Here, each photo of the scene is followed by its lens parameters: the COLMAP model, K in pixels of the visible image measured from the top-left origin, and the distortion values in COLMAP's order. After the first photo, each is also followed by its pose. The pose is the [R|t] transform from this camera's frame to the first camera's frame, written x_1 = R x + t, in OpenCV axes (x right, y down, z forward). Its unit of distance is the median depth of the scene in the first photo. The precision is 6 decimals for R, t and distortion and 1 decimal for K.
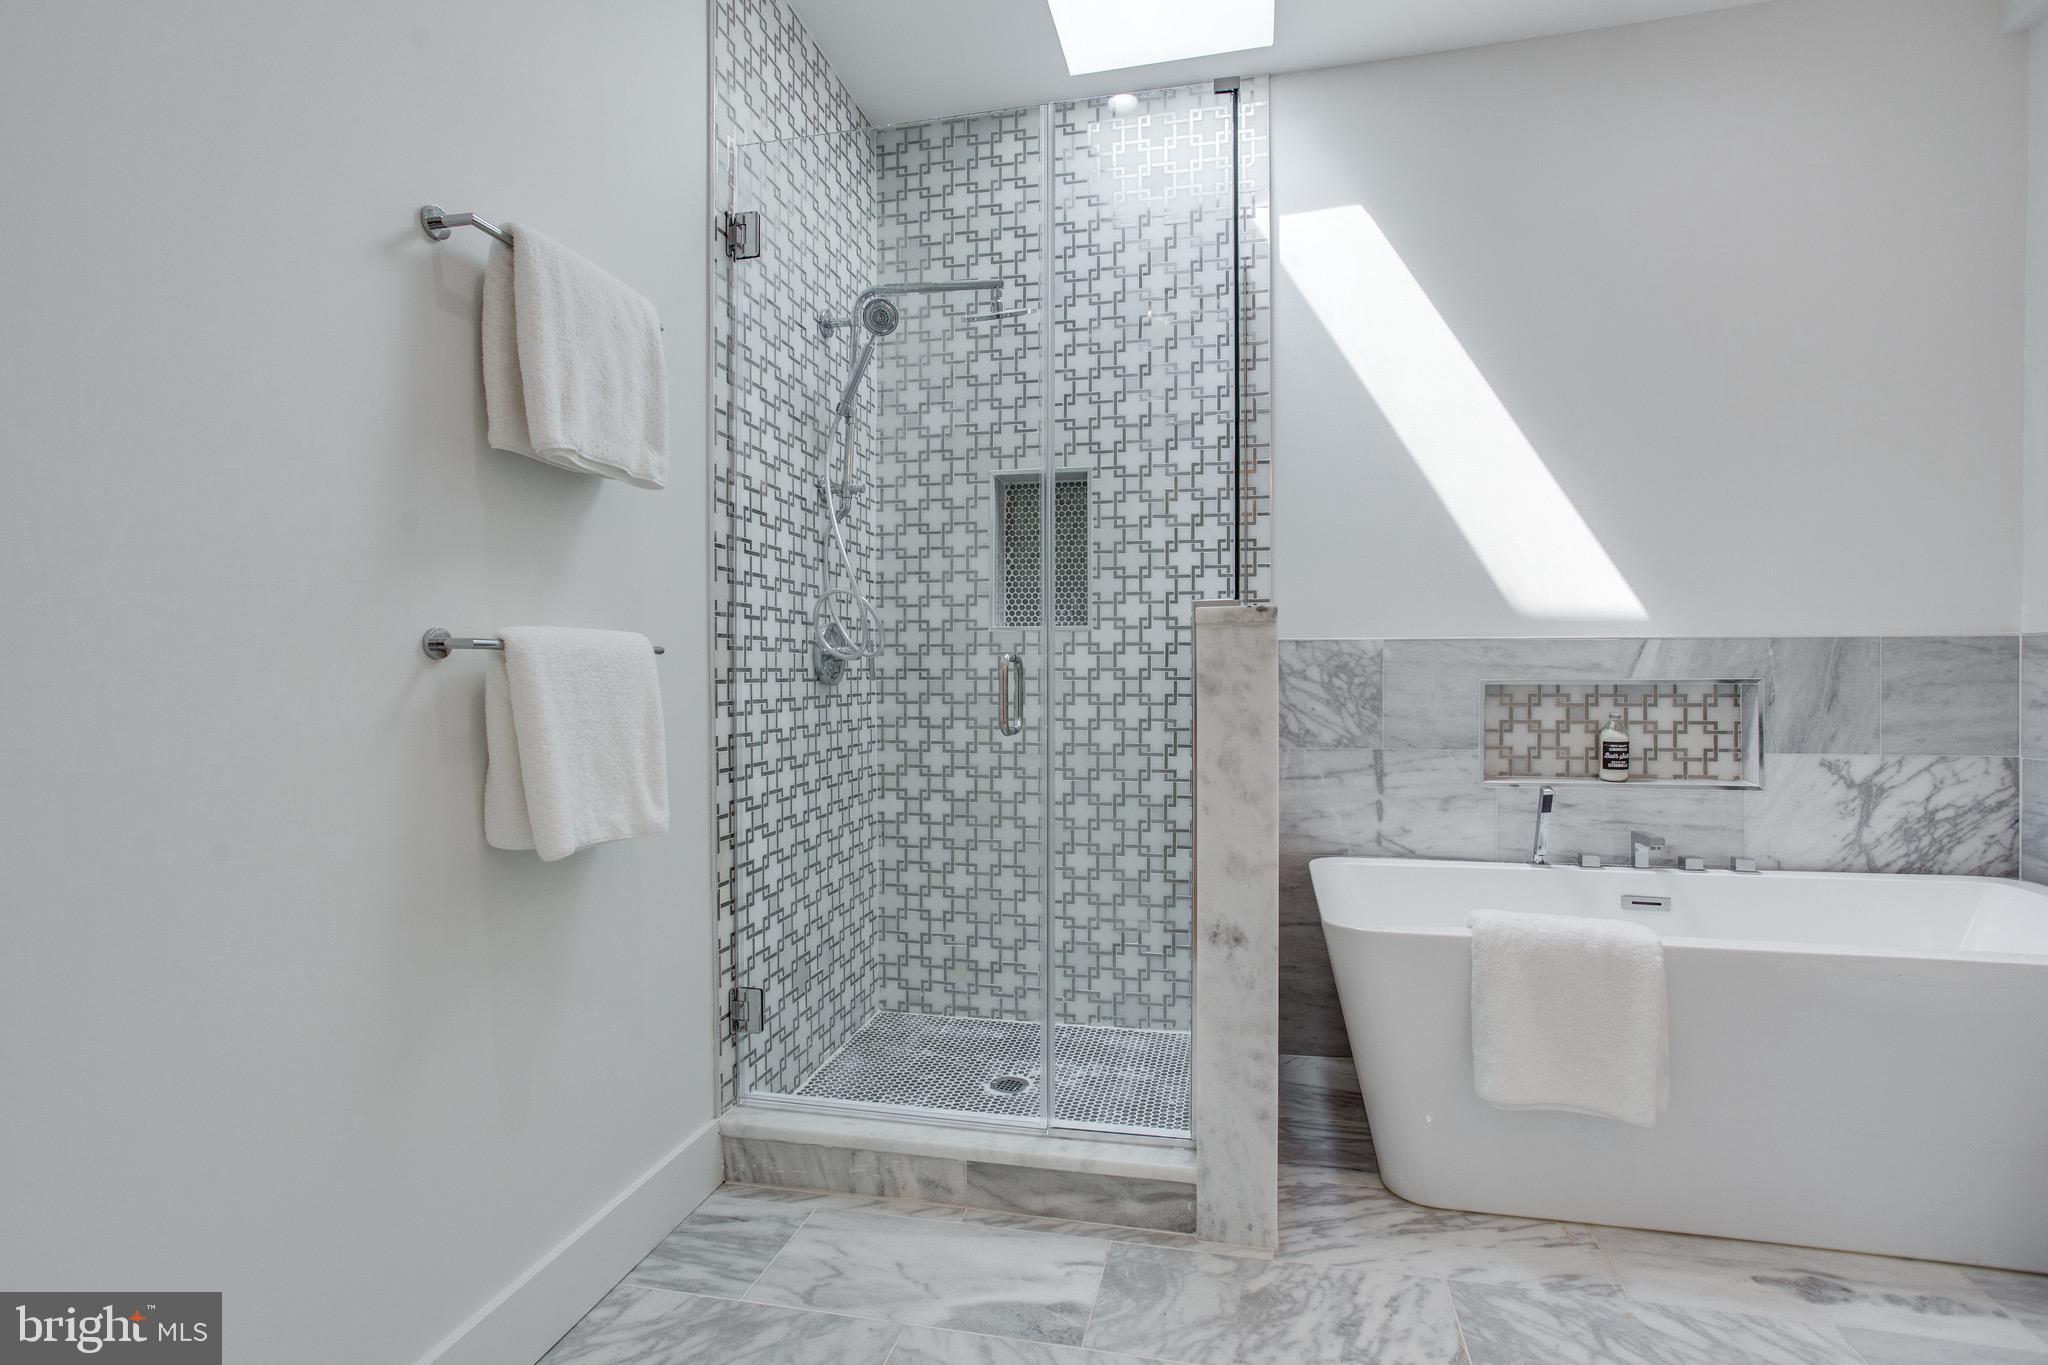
lens RADIAL K [[987.3, 0, 1038.6], [0, 987.3, 682.1], [0, 0, 1]] dist [-0.058589, 0.022296]
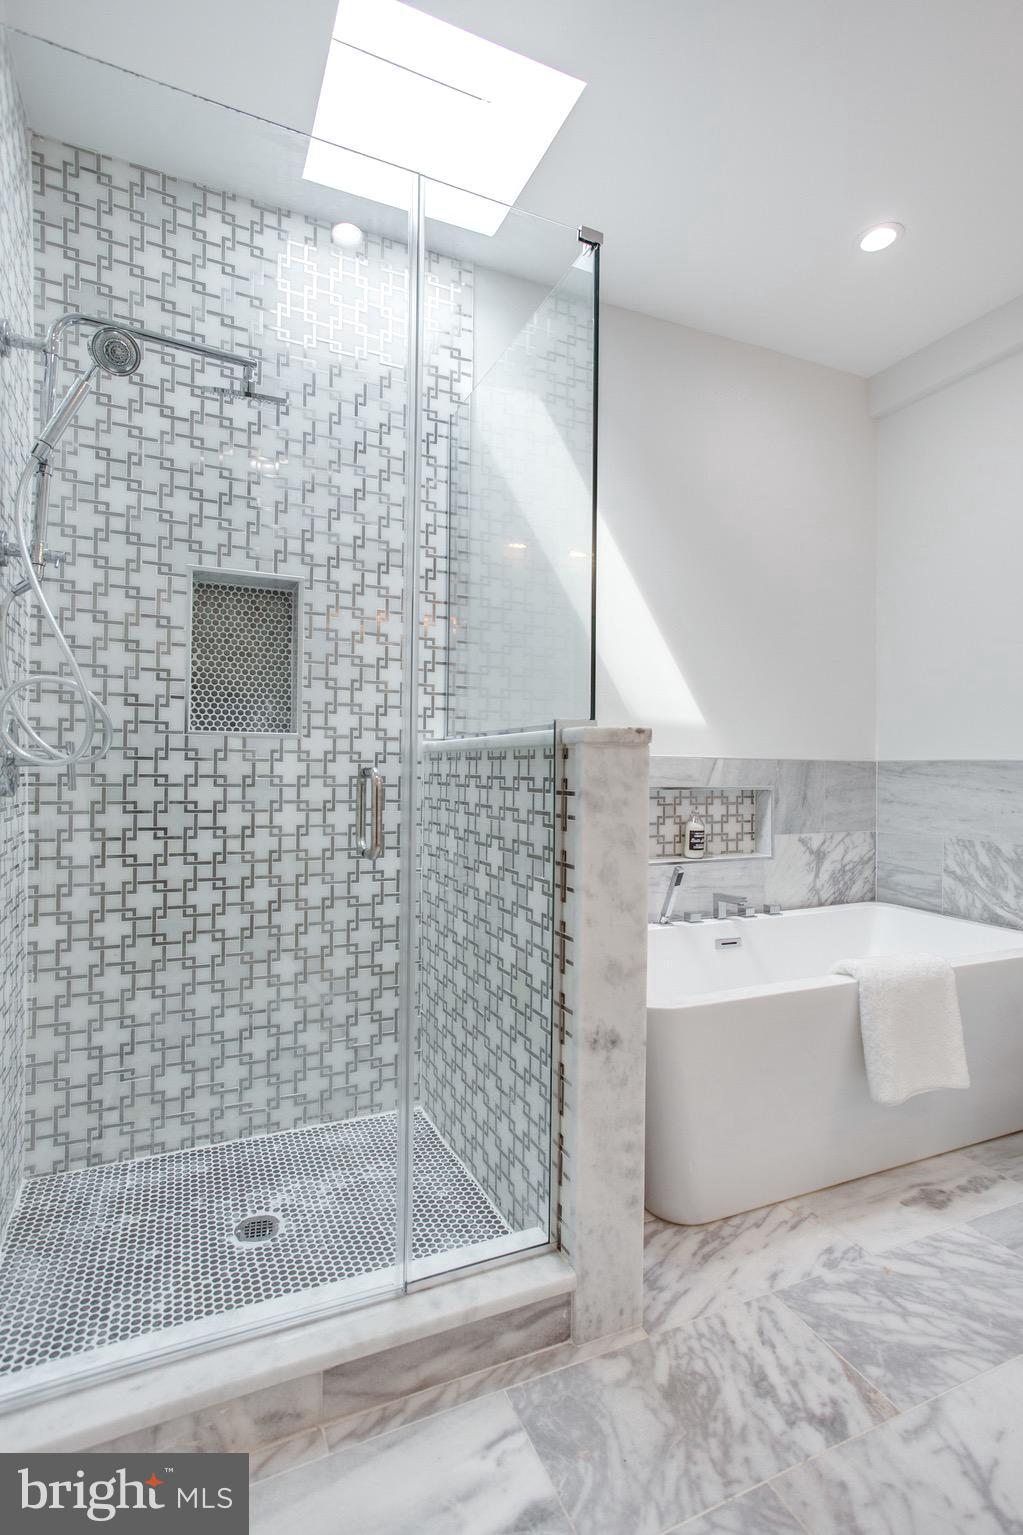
lens RADIAL K [[718.2, 0, 511.5], [0, 718.2, 767.5], [0, 0, 1]] dist [-0.036070, 0.025268]
pose [[0.794593, 0.010619, 0.607049, -0.231651], [-0.004973, 0.999927, -0.010982, -0.015889], [-0.607122, 0.005707, 0.794588, 0.295563]]
